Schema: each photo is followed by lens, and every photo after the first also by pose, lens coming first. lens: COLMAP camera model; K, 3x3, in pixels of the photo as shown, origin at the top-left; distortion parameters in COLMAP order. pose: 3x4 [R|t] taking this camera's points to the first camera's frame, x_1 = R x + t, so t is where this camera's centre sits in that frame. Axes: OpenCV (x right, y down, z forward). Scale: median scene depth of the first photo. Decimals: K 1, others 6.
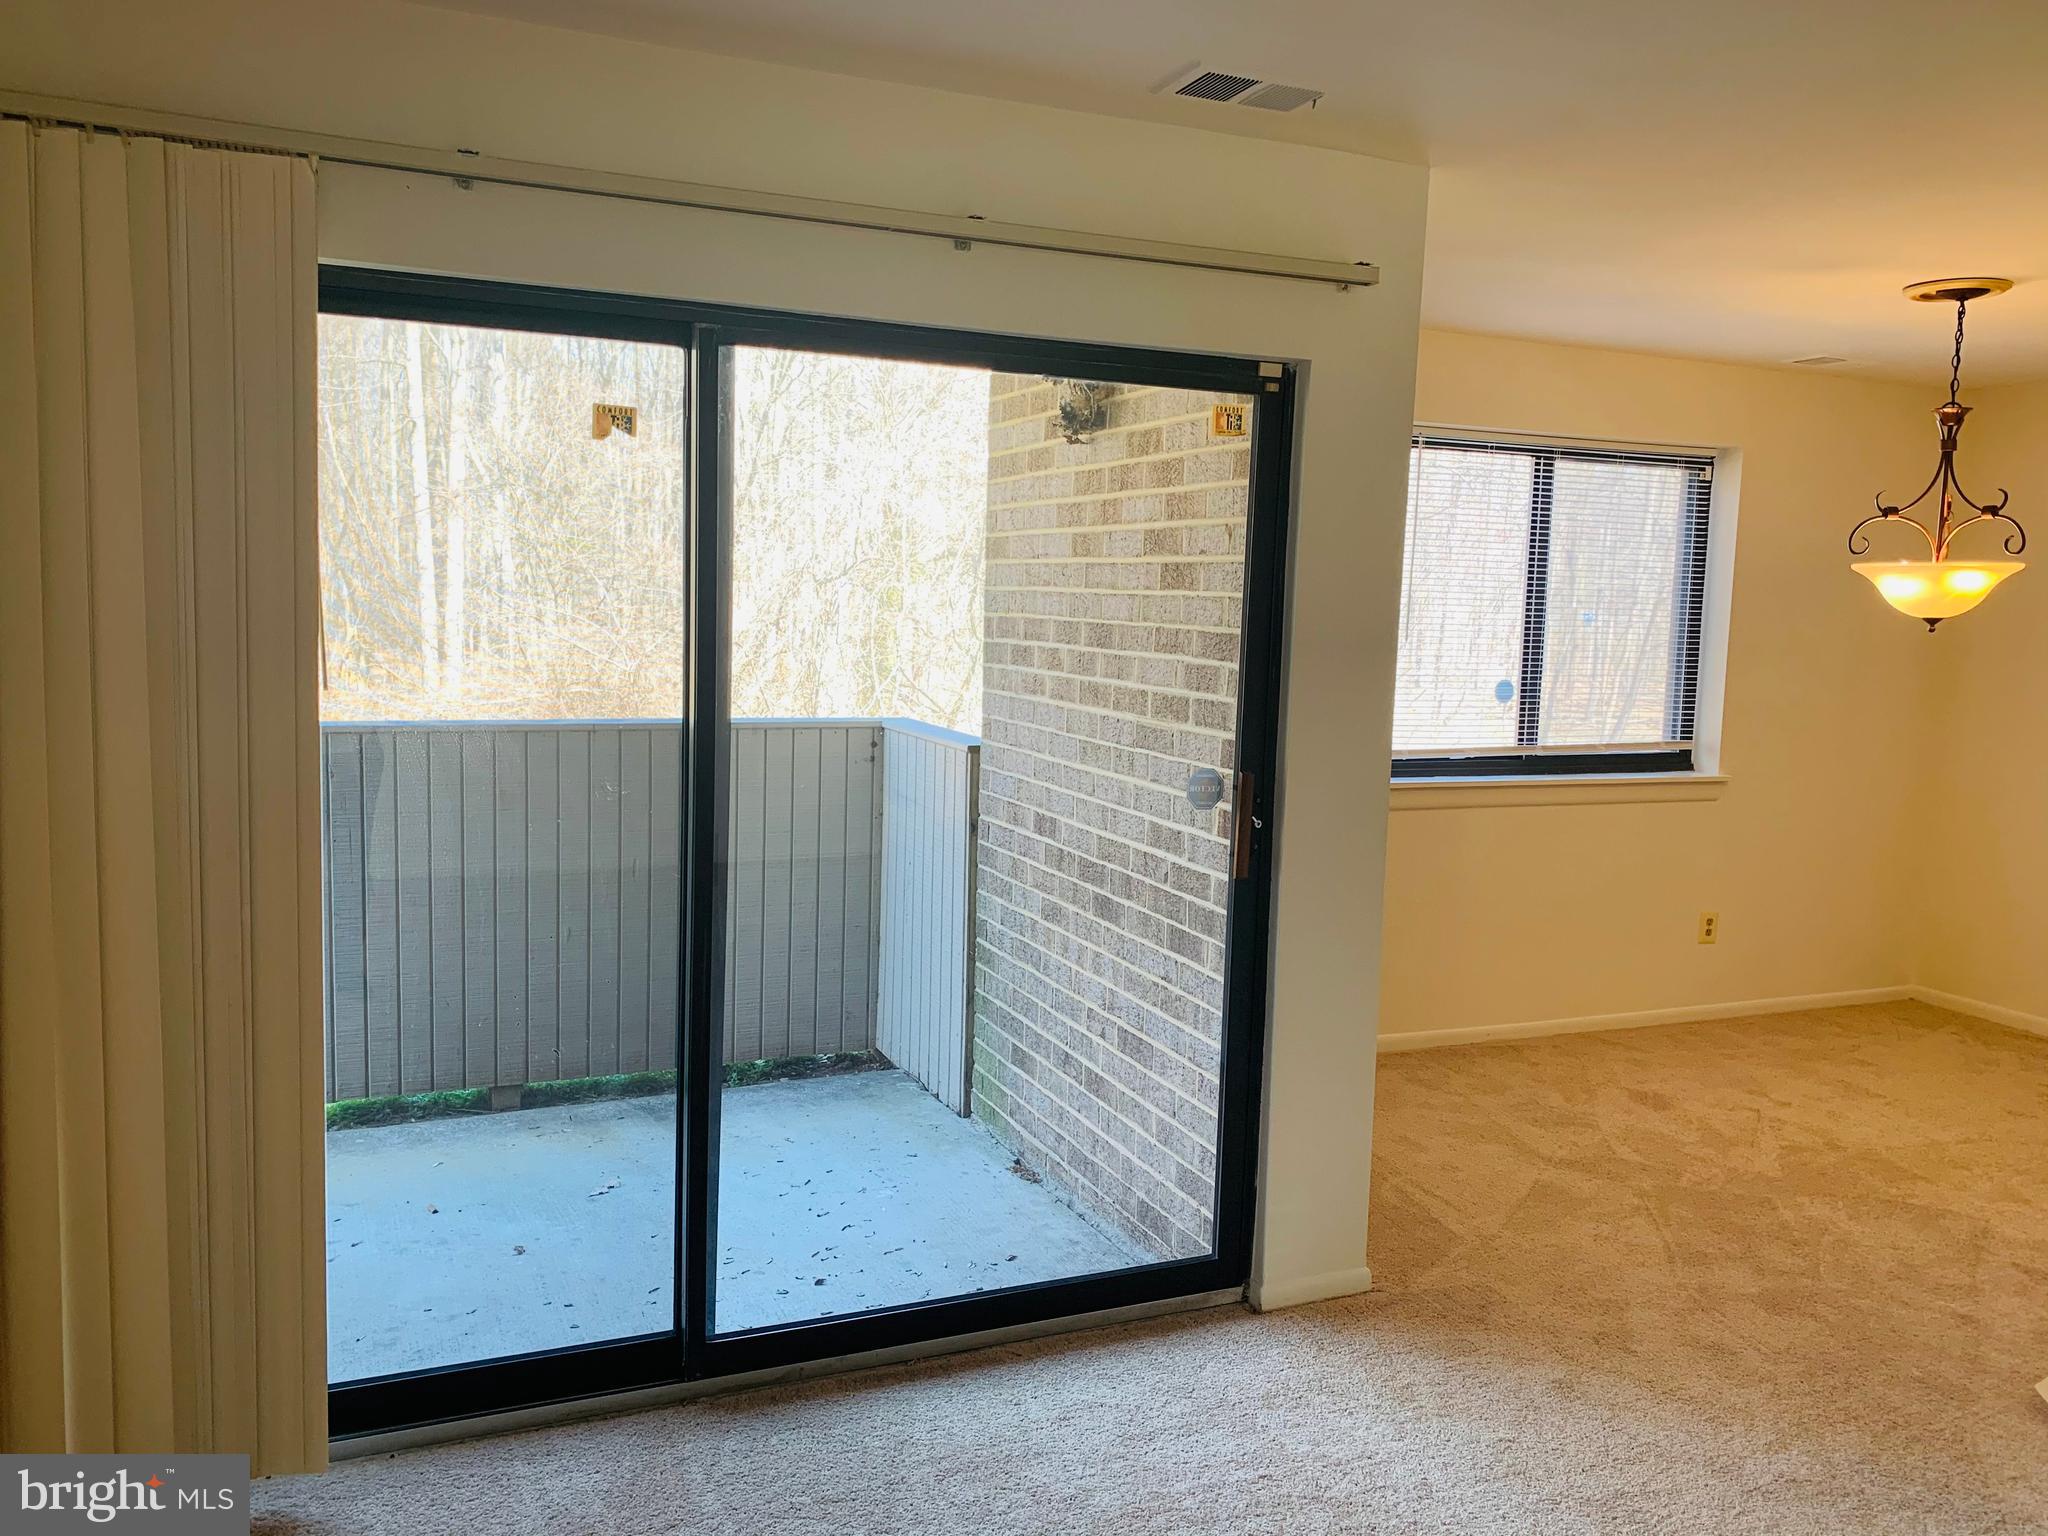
lens RADIAL K [[1552.2, 0, 1017.2], [0, 1552.2, 755.1], [0, 0, 1]] dist [0.041805, -0.052637]
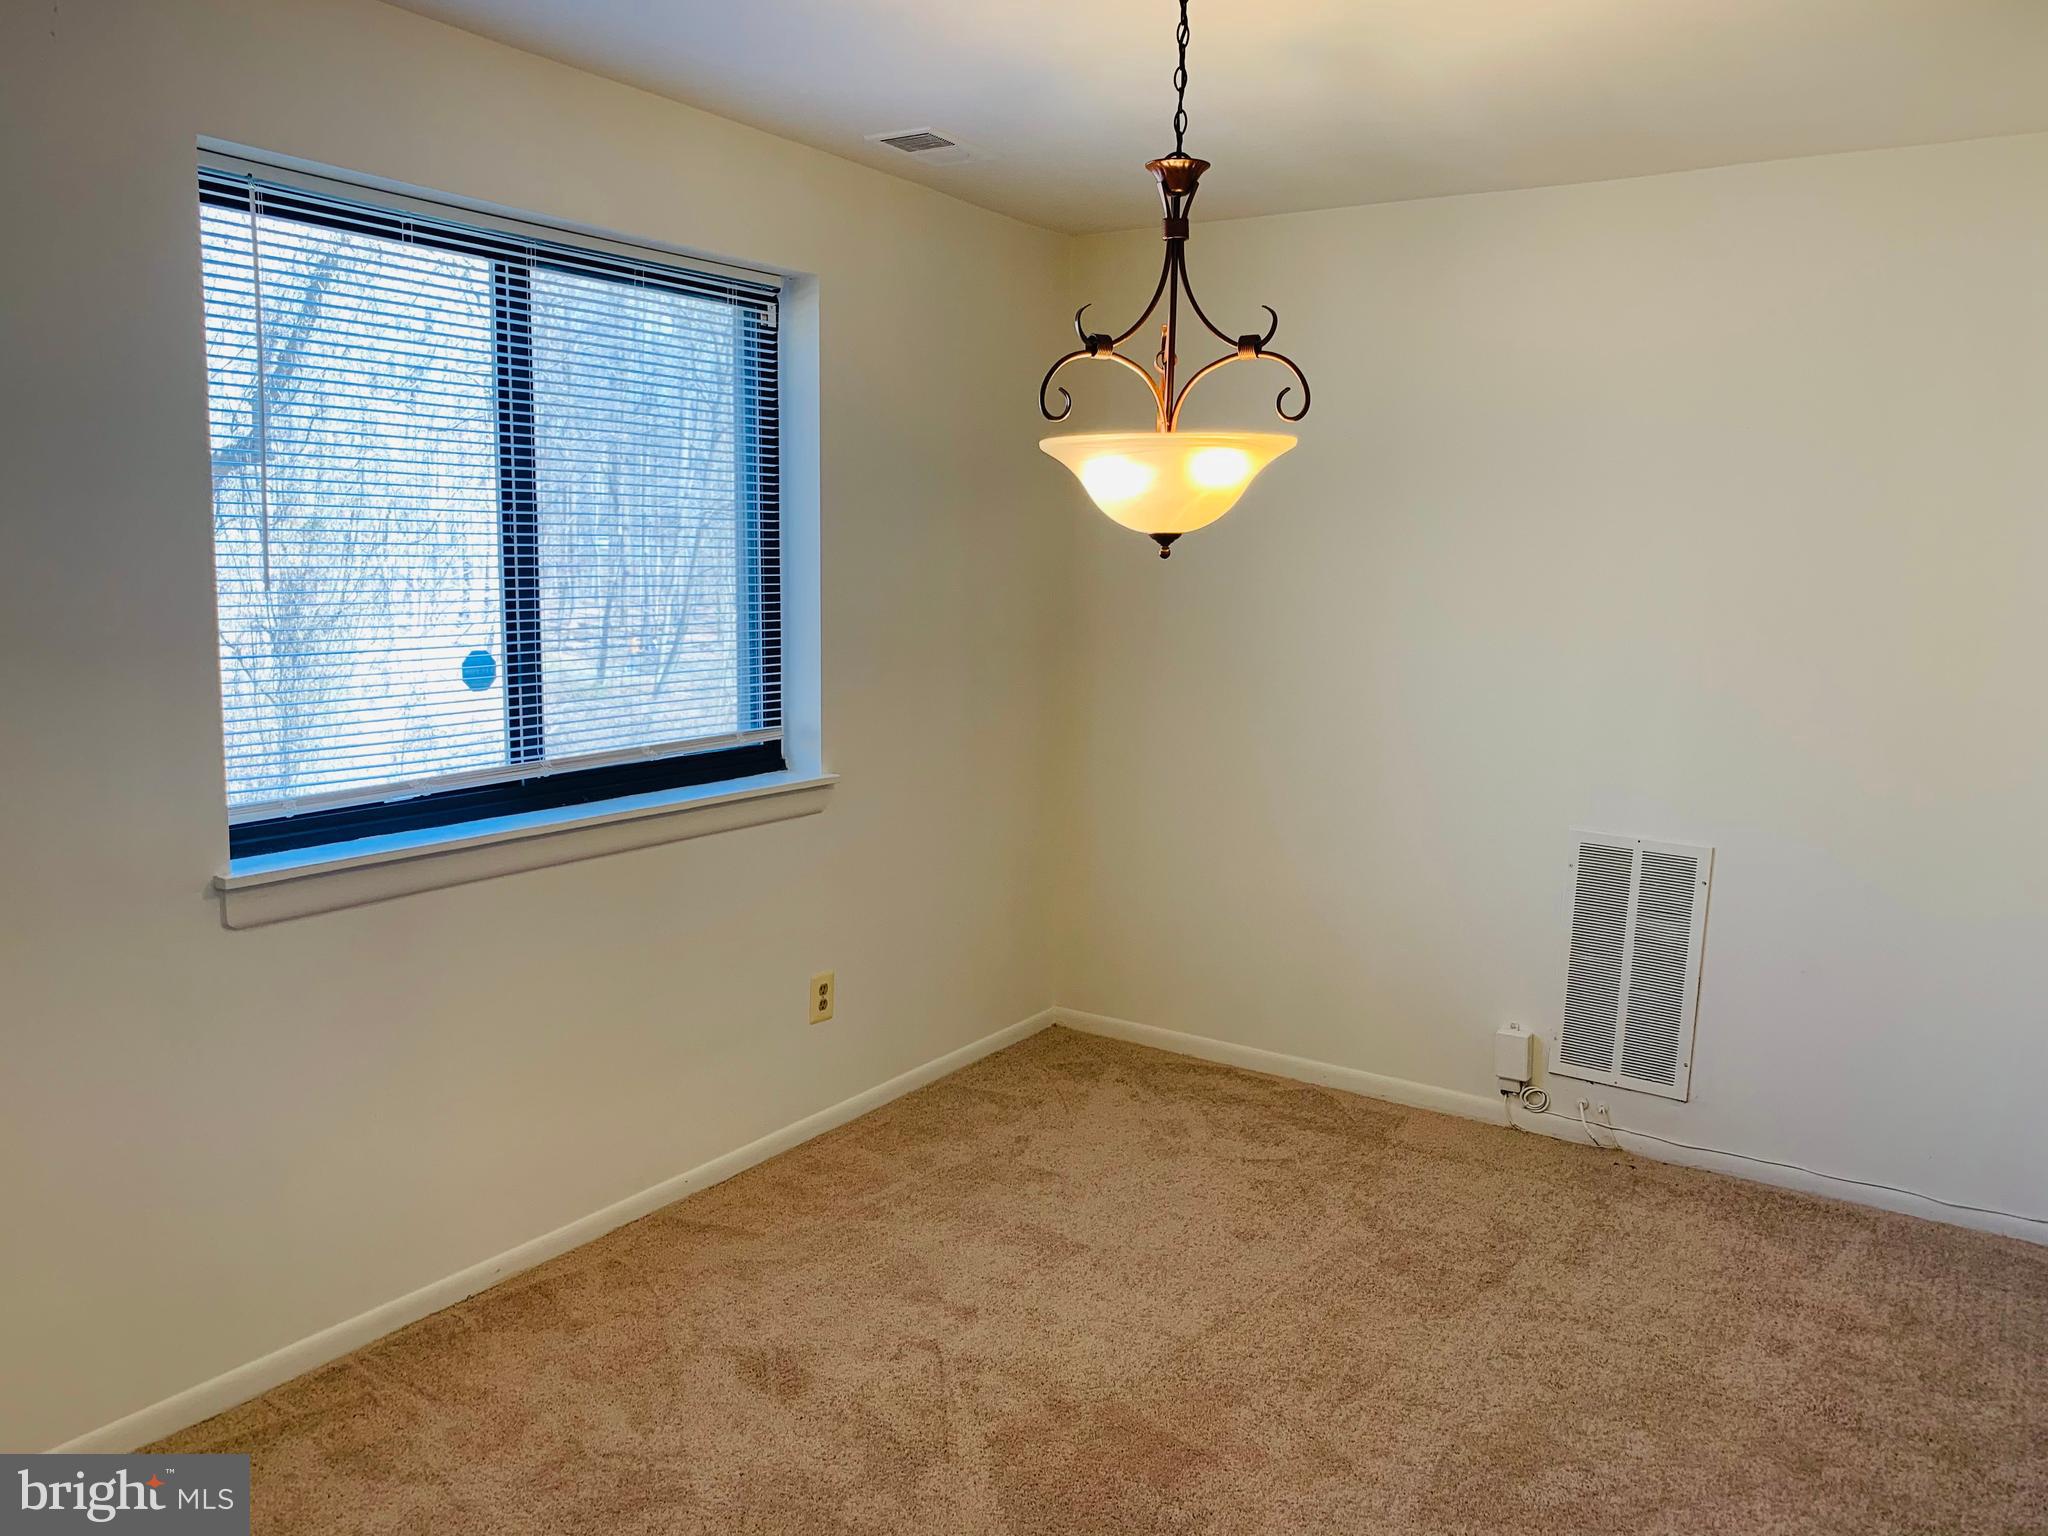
lens RADIAL K [[1552.2, 0, 1016.3], [0, 1552.2, 765.3], [0, 0, 1]] dist [0.041805, -0.052637]
pose [[0.833004, -0.092406, 0.545495, 0.163446], [0.063352, 0.995400, 0.071876, -0.035639], [-0.549627, -0.025315, 0.835026, 0.416481]]
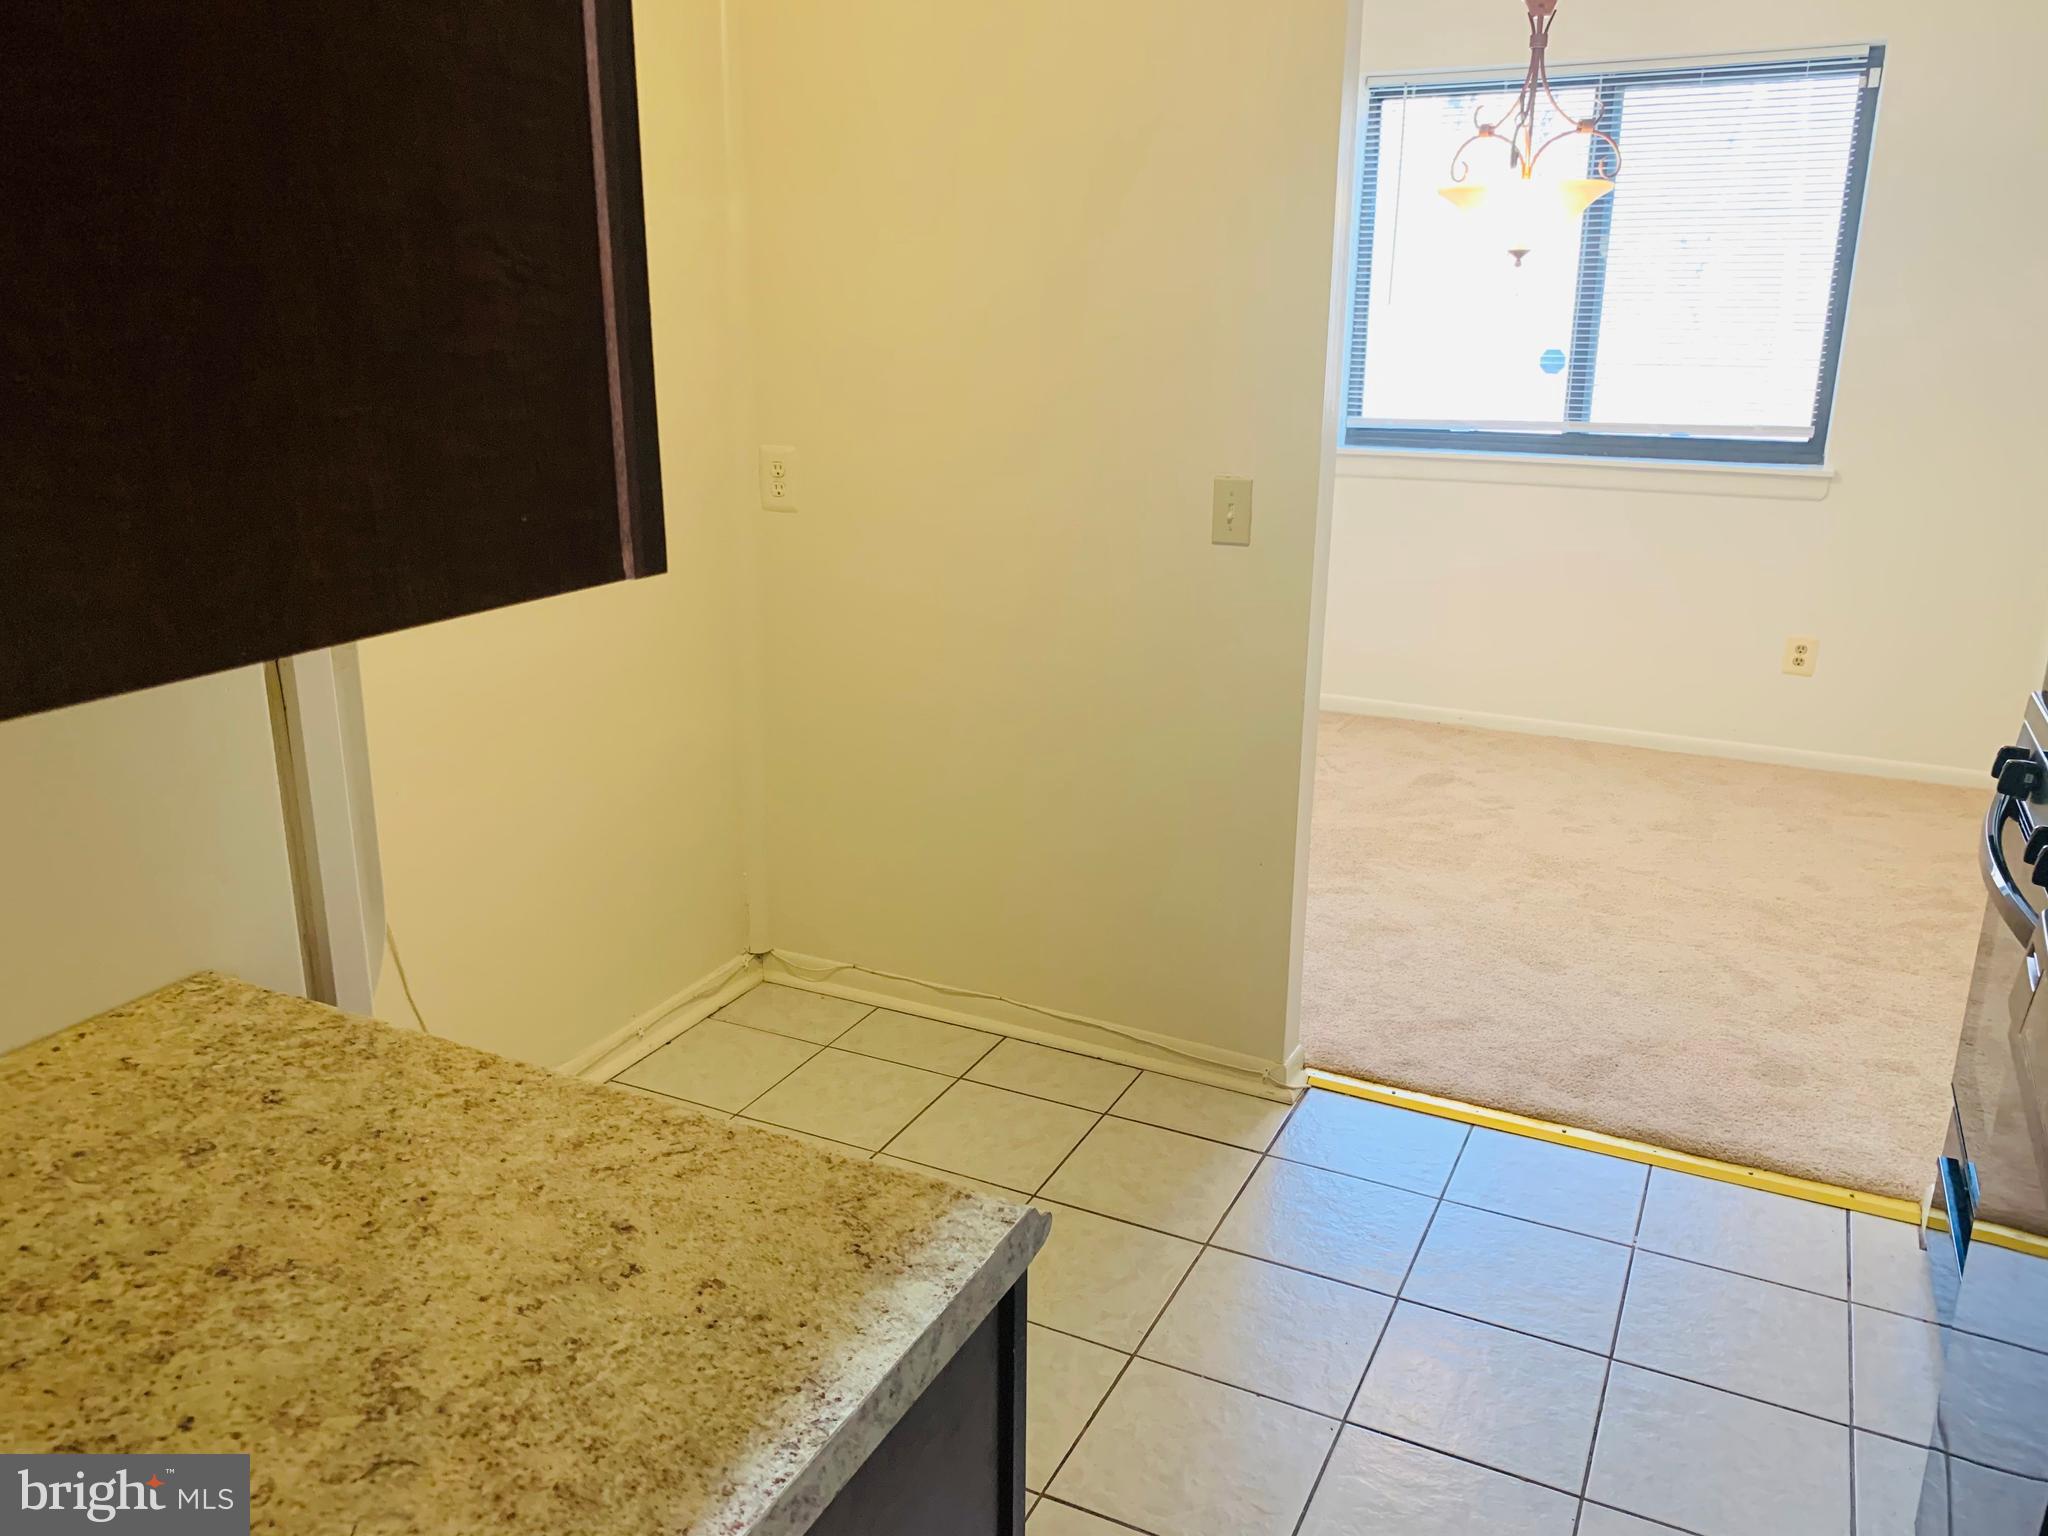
lens RADIAL K [[1552.2, 0, 1009.9], [0, 1552.2, 766.1], [0, 0, 1]] dist [0.041805, -0.052637]
pose [[0.639647, 0.191207, -0.744508, 0.856515], [-0.065884, 0.978641, 0.194734, 0.035124], [0.765840, -0.075510, 0.638582, 0.146271]]
